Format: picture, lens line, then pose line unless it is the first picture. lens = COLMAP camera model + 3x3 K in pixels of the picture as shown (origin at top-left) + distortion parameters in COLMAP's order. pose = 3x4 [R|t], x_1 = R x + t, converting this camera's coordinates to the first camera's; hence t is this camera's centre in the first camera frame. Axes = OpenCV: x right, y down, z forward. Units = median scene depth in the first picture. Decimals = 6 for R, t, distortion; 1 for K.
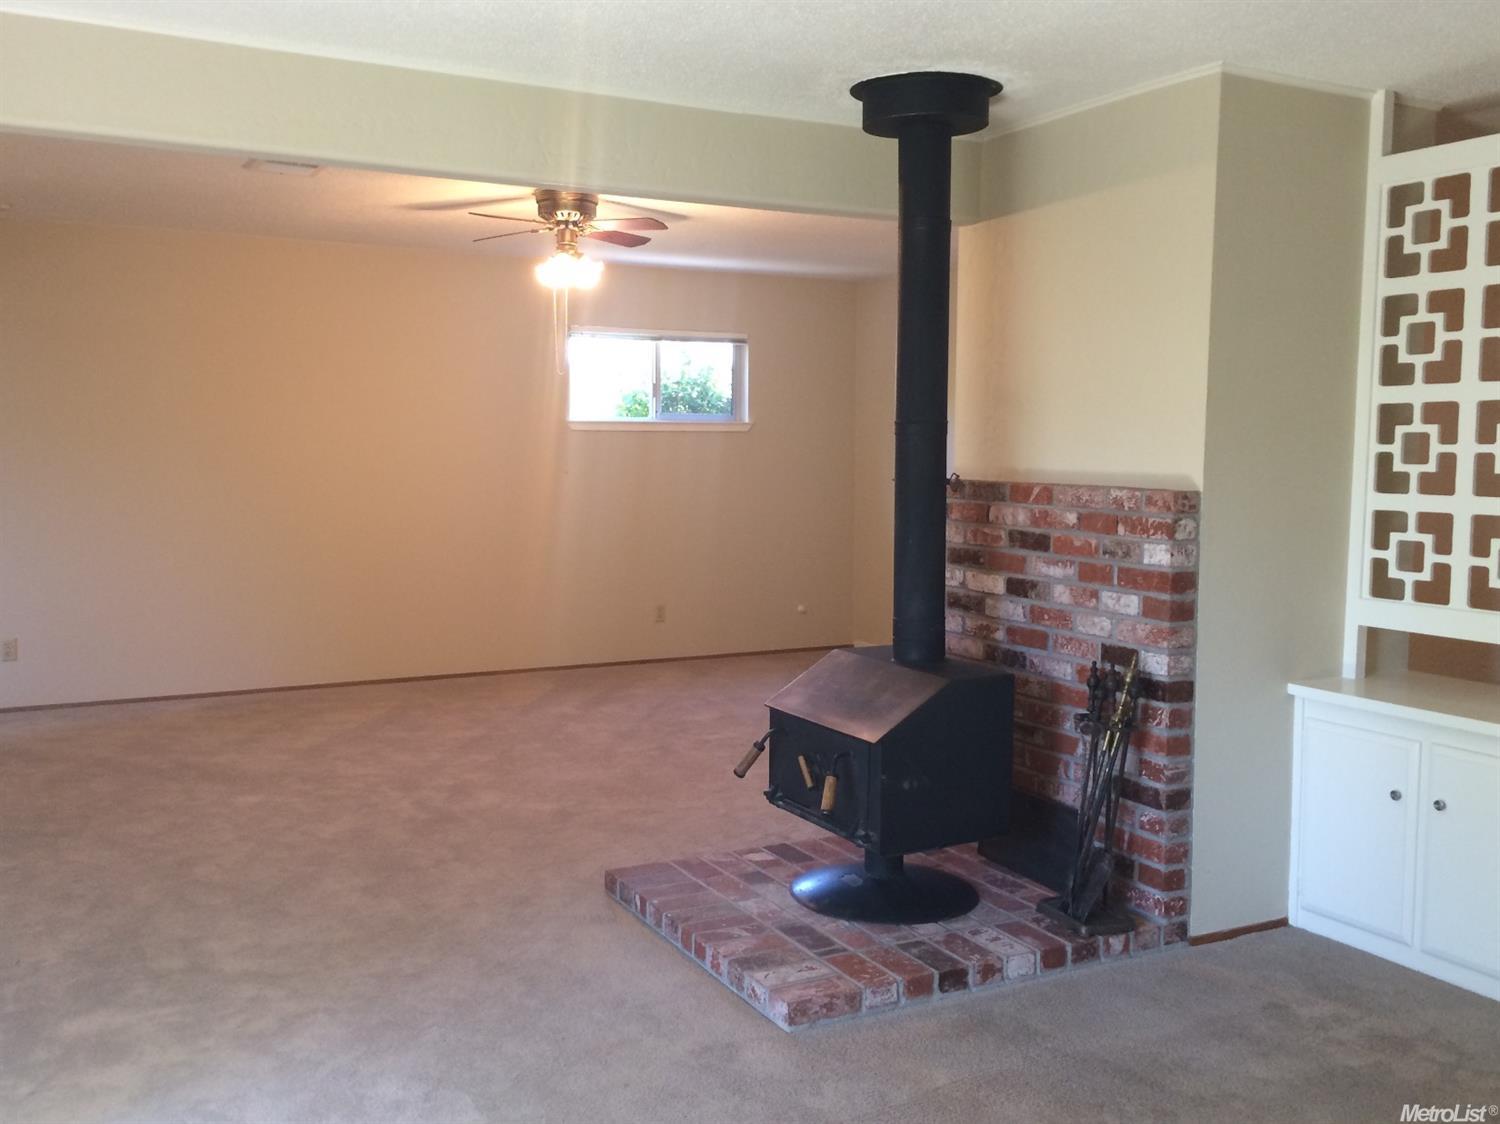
lens RADIAL K [[1395.8, 0, 748.2], [0, 1395.8, 568.5], [0, 0, 1]] dist [0.003949, 0.000000]
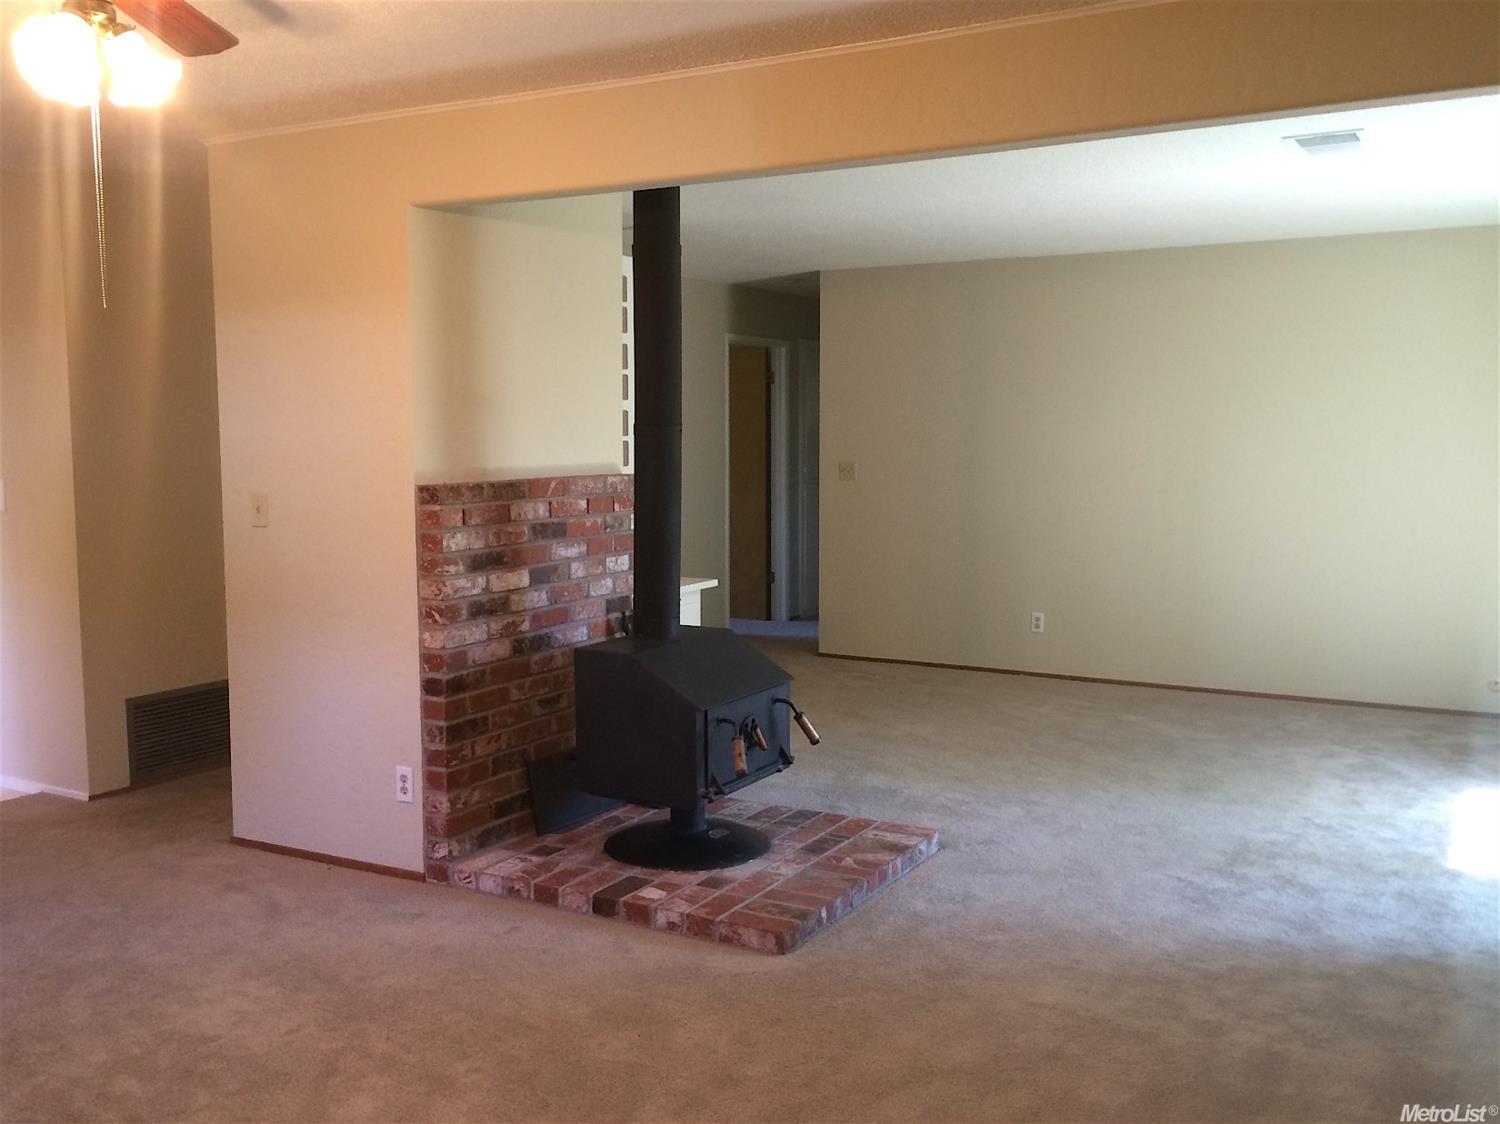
lens RADIAL K [[1395.8, 0, 748.2], [0, 1395.8, 554.8], [0, 0, 1]] dist [0.003949, 0.000000]
pose [[-0.535024, -0.089142, 0.840121, -0.815164], [0.074234, 0.985611, 0.151855, -0.157492], [-0.841569, 0.143612, -0.520709, 1.448405]]
